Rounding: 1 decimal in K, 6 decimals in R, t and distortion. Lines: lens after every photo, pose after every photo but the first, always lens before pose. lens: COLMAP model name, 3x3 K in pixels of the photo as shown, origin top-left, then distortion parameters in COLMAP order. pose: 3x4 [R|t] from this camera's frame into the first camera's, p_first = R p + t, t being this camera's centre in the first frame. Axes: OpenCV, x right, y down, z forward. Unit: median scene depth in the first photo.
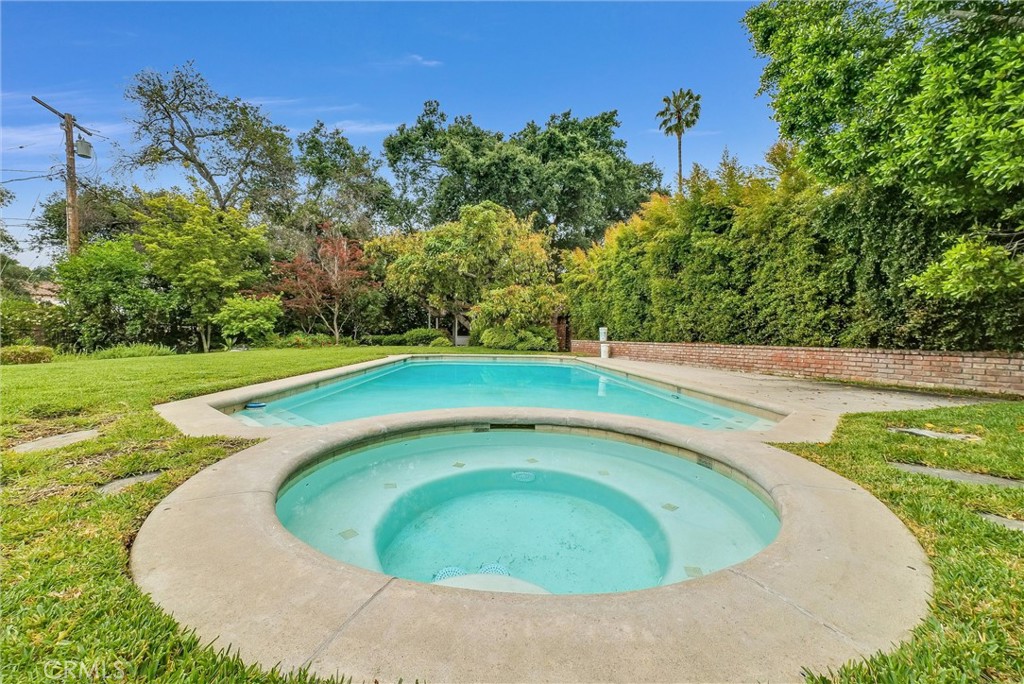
lens RADIAL K [[420.7, 0, 509.8], [0, 420.7, 339.9], [0, 0, 1]] dist [-0.001341, 0.000022]
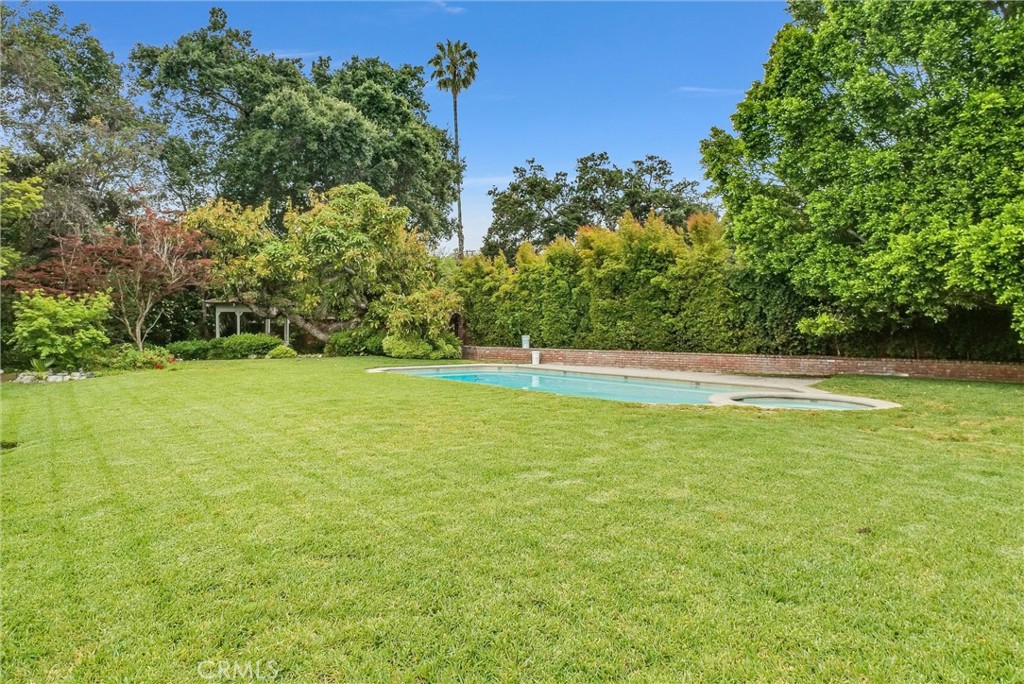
lens RADIAL K [[623.3, 0, 512.0], [0, 623.3, 342.0], [0, 0, 1]] dist [-0.004038, 0.001926]
pose [[0.810140, -0.024463, 0.585725, -0.973337], [0.012174, 0.999616, 0.024912, -0.069890], [-0.586110, -0.013052, 0.810127, -0.340720]]
